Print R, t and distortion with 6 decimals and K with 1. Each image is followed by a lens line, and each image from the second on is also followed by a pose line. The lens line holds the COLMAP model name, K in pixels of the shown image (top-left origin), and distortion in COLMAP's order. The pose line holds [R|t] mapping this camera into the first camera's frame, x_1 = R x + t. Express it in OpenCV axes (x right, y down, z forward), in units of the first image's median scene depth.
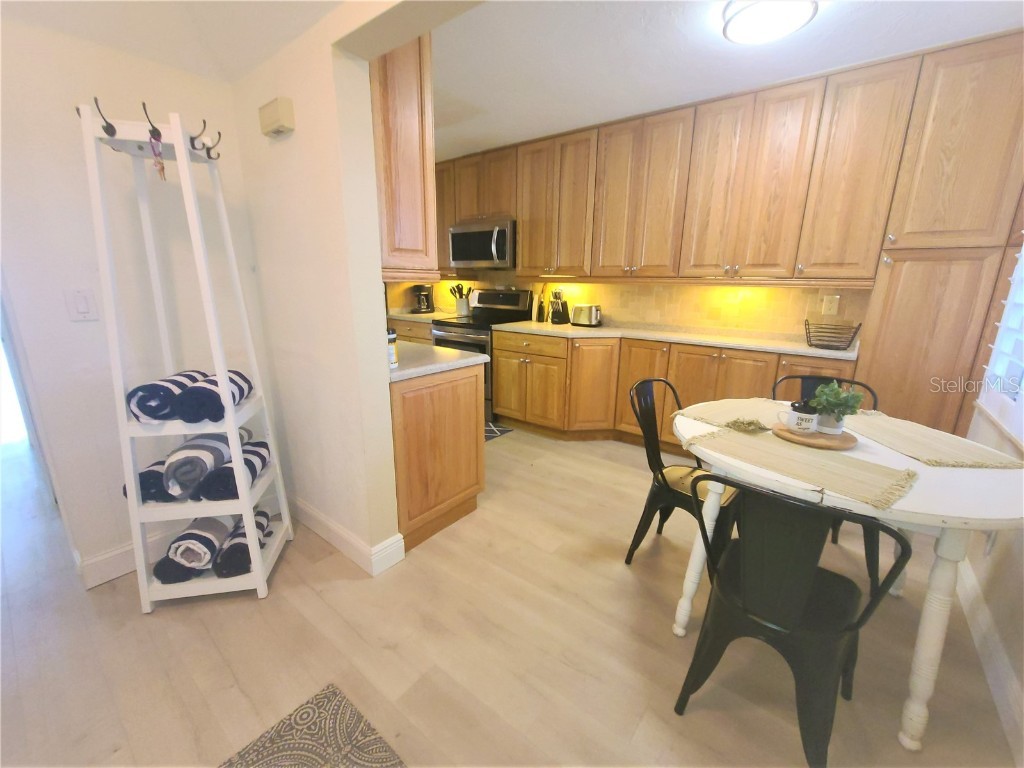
lens RADIAL K [[416.4, 0, 511.5], [0, 416.4, 384.1], [0, 0, 1]] dist [0.006363, -0.001742]
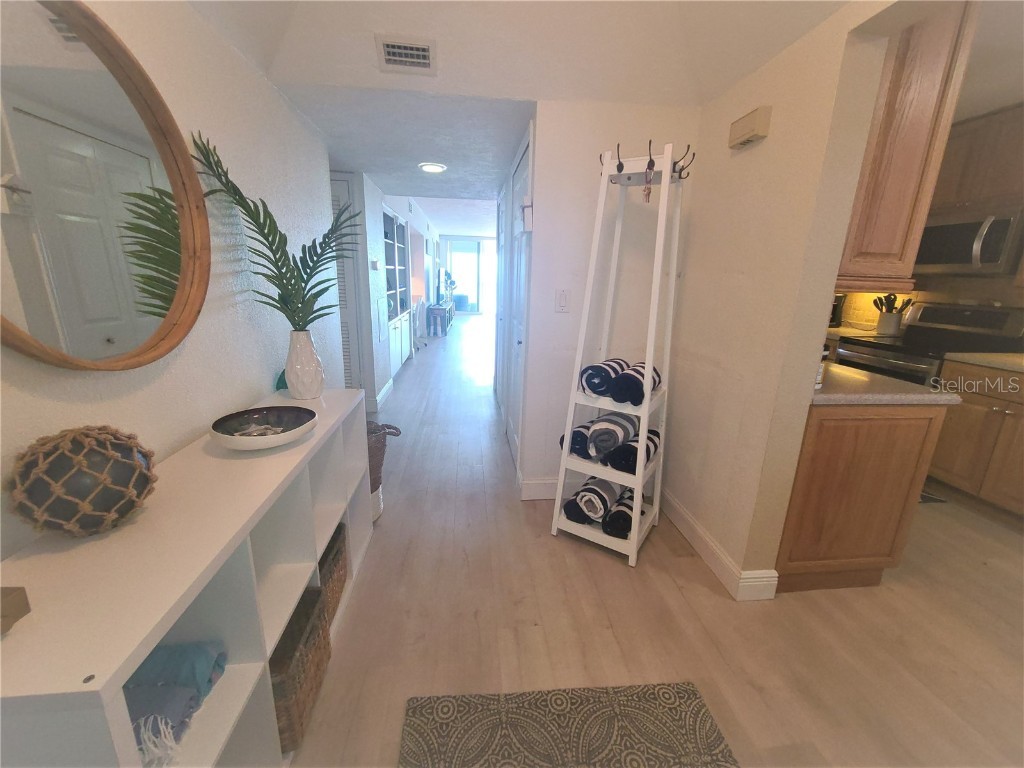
lens RADIAL K [[416.4, 0, 514.1], [0, 416.4, 384.4], [0, 0, 1]] dist [0.006363, -0.001742]
pose [[0.710785, 0.187883, -0.677853, -0.151821], [-0.193035, 0.978771, 0.068877, 0.015315], [0.676404, 0.081893, 0.731964, -0.080423]]
